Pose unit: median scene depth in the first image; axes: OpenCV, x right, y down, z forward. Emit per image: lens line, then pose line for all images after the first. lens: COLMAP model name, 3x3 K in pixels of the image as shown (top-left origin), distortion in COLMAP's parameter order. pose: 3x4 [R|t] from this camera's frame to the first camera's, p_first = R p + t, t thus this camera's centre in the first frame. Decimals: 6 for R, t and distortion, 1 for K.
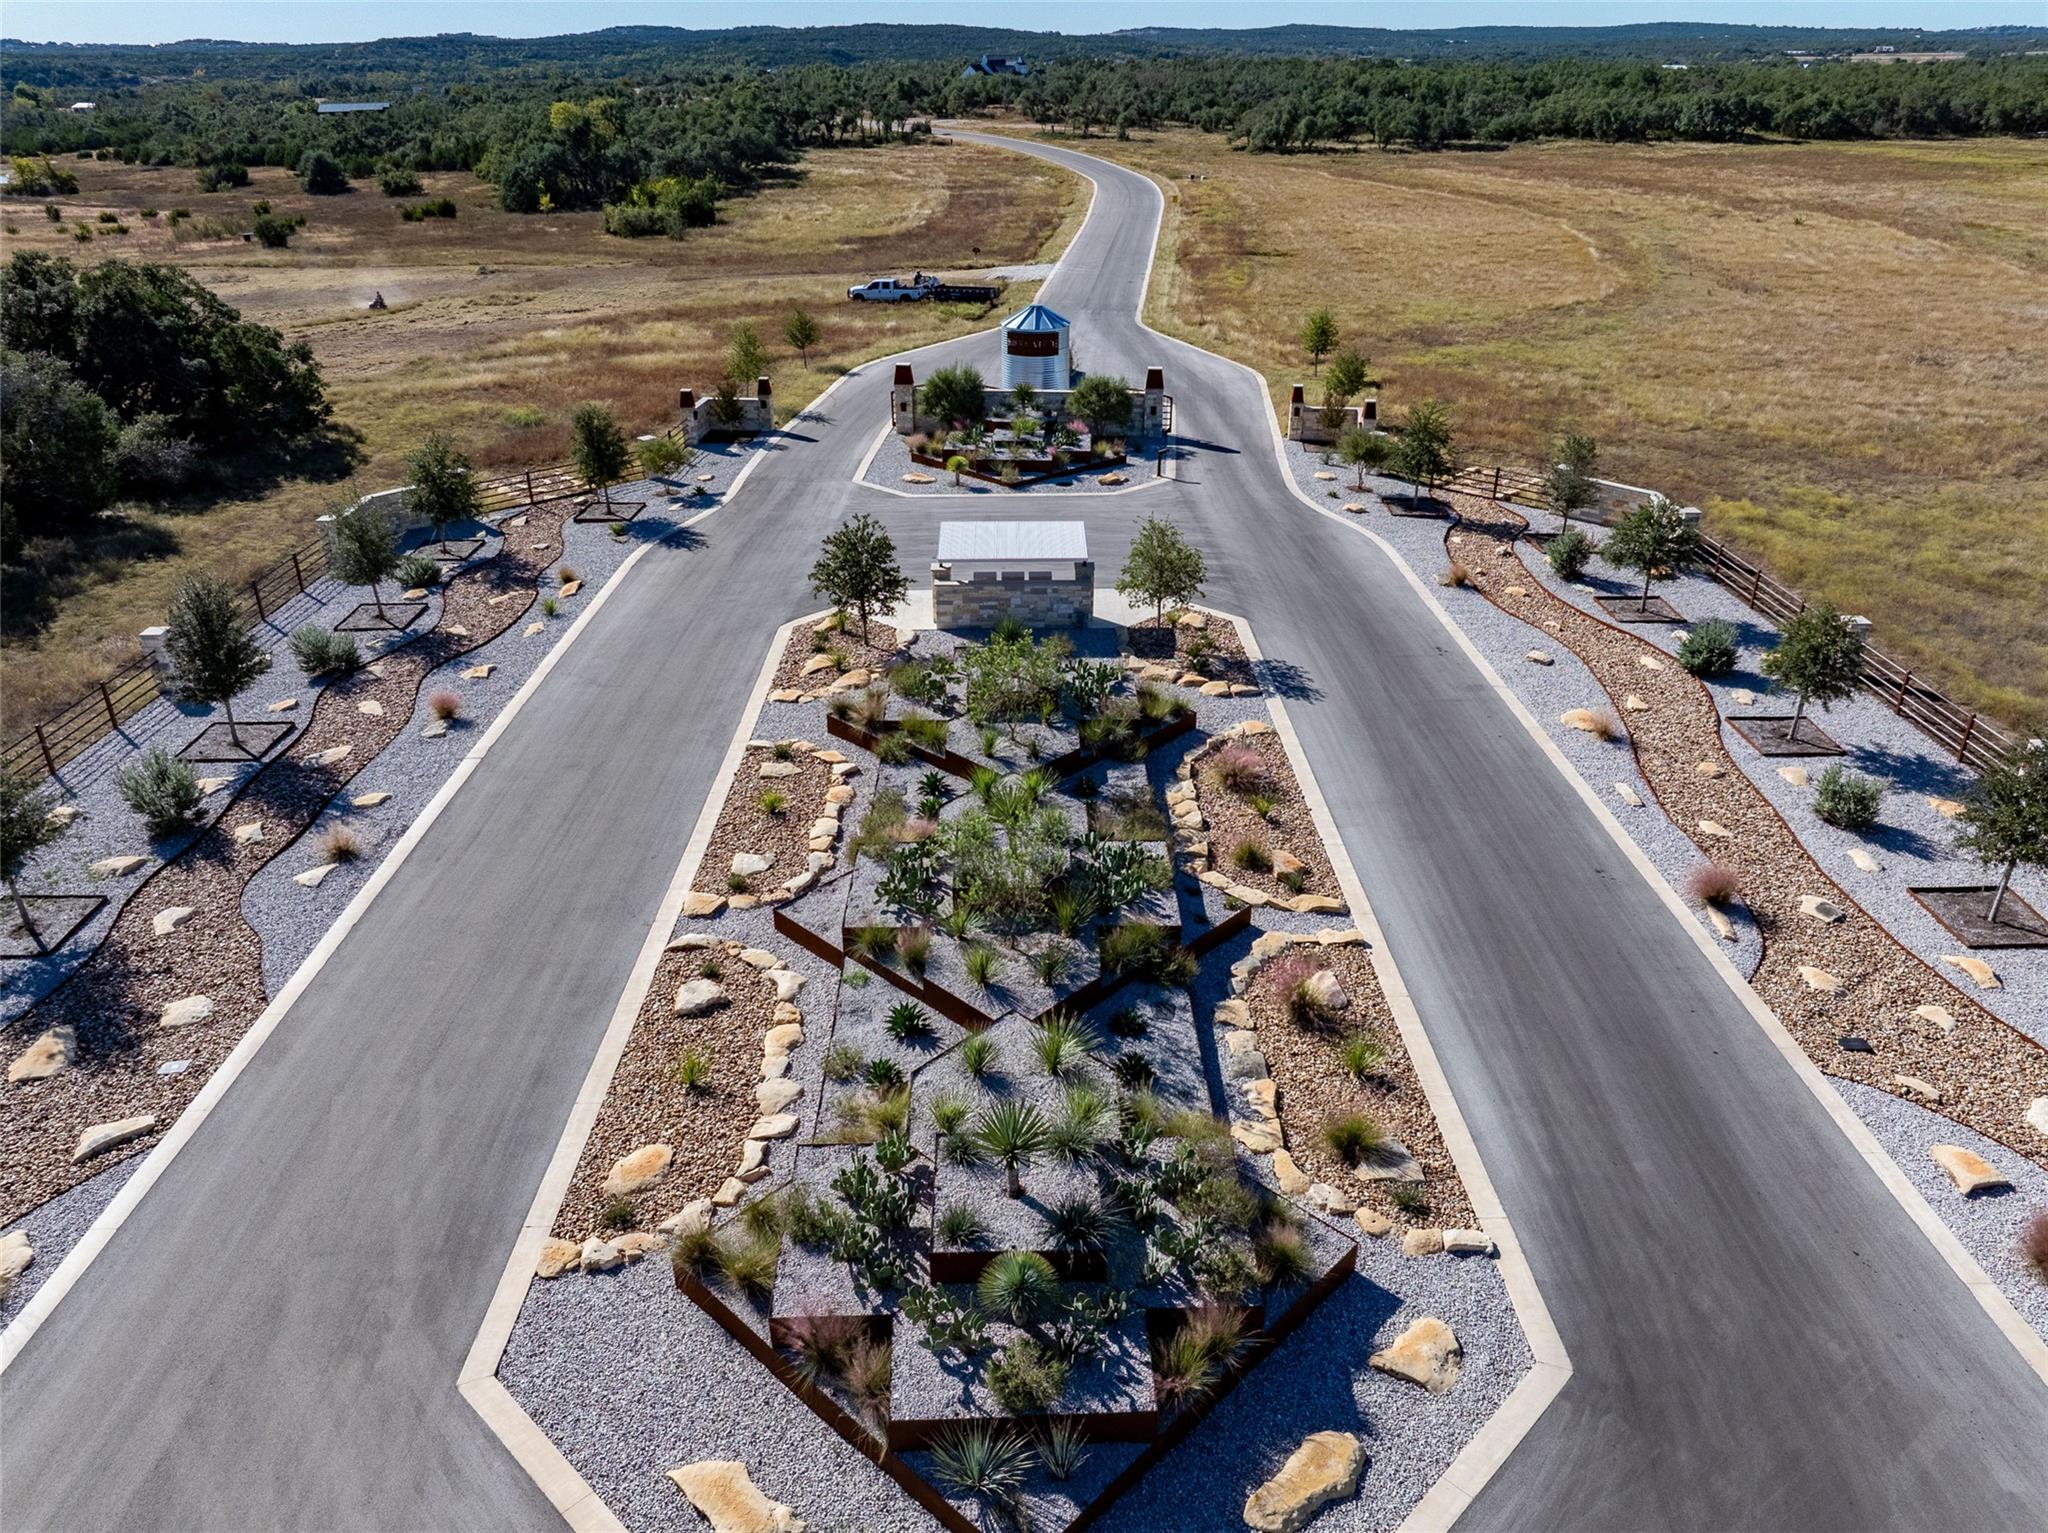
lens RADIAL K [[1443.9, 0, 1036.2], [0, 1443.9, 768.5], [0, 0, 1]] dist [-0.047174, 0.015286]
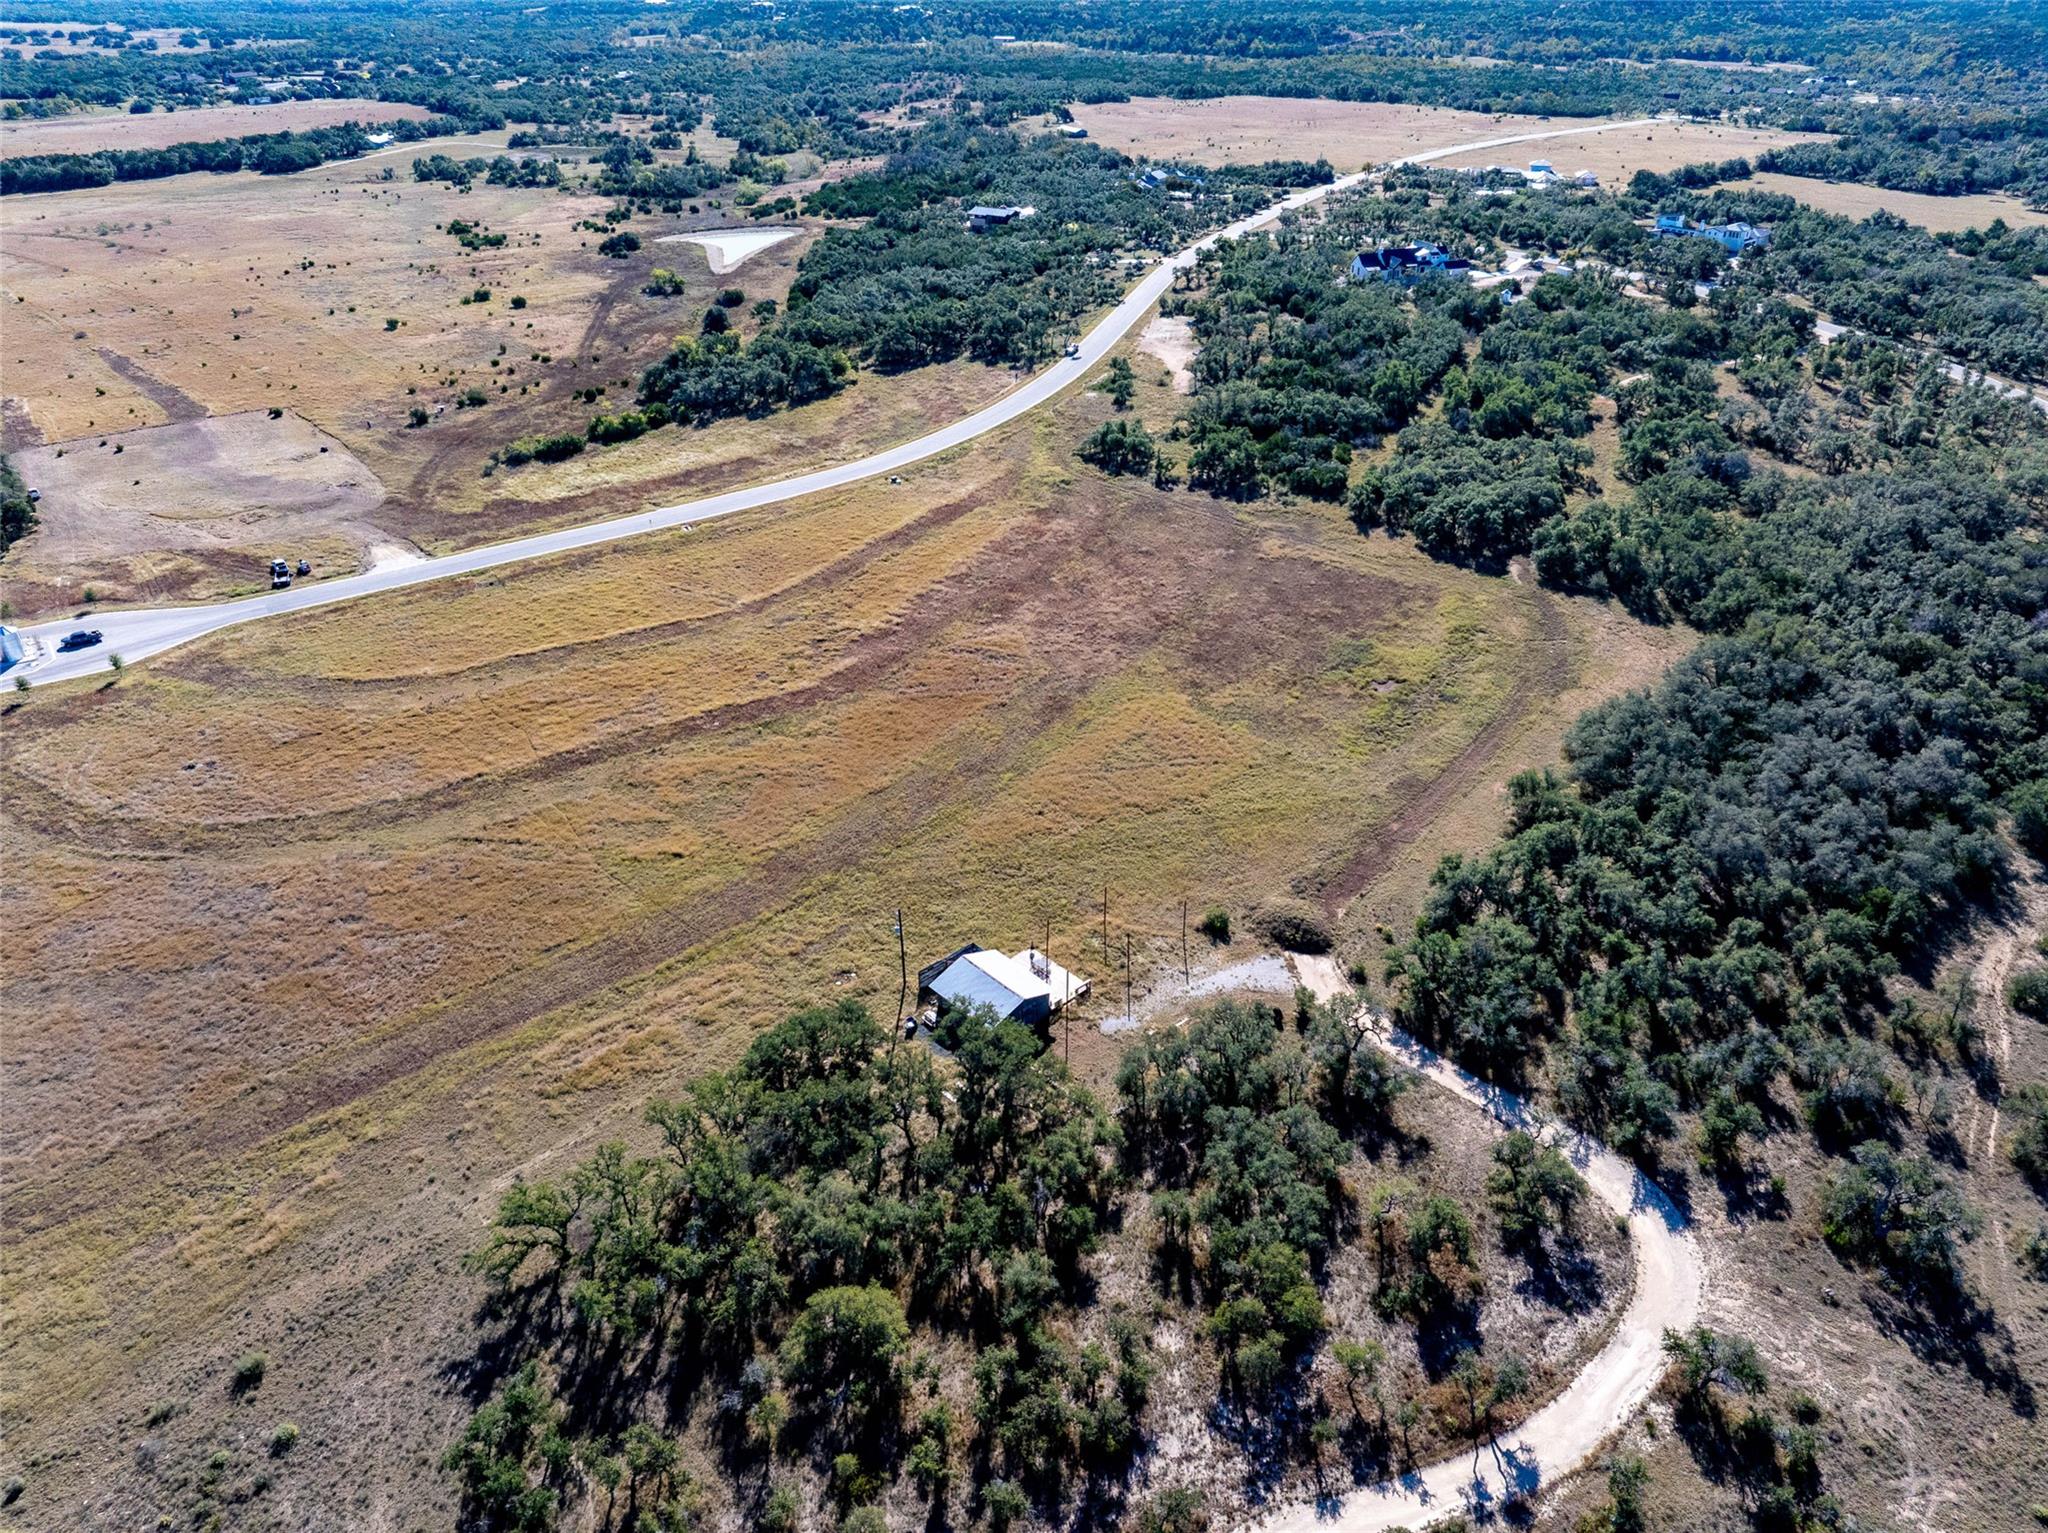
lens RADIAL K [[1443.9, 0, 1033.5], [0, 1443.9, 753.7], [0, 0, 1]] dist [-0.047174, 0.015286]
pose [[0.654012, 0.377664, -0.655468, 3.915627], [-0.340464, 0.920700, 0.190776, -1.570510], [0.675539, 0.098394, 0.730730, 0.350366]]
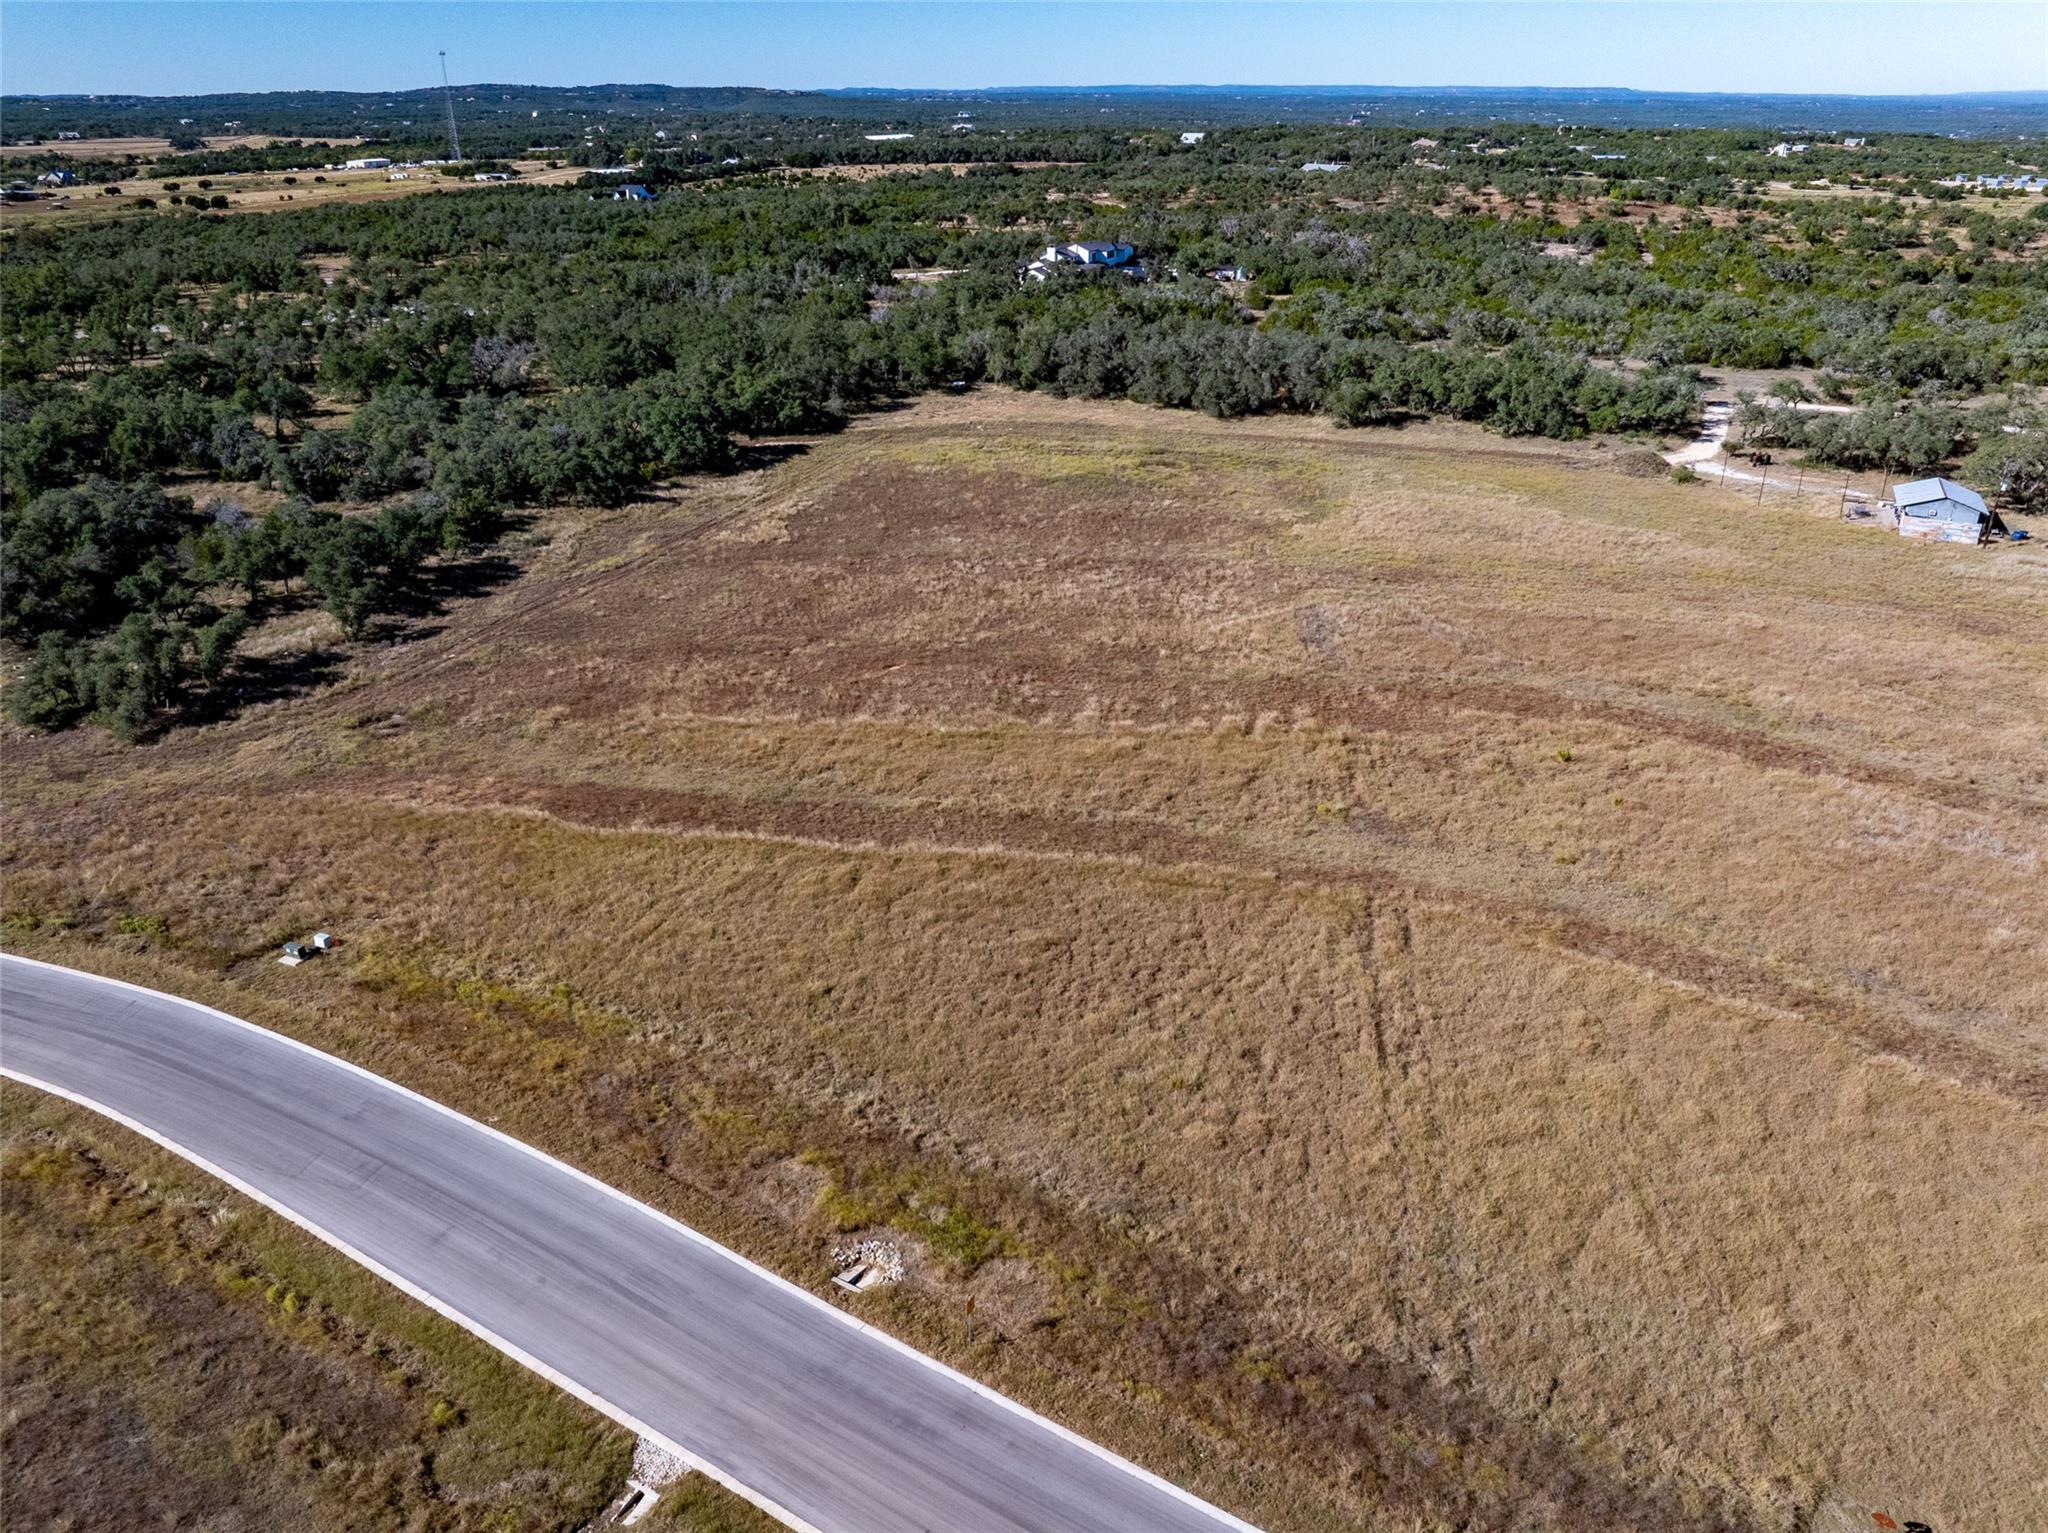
lens RADIAL K [[1443.9, 0, 1029.5], [0, 1443.9, 761.3], [0, 0, 1]] dist [-0.047174, 0.015286]
pose [[0.461914, -0.376326, 0.803128, -0.334325], [0.405180, 0.895042, 0.186357, -1.482239], [-0.788964, 0.239330, 0.565912, 1.939212]]
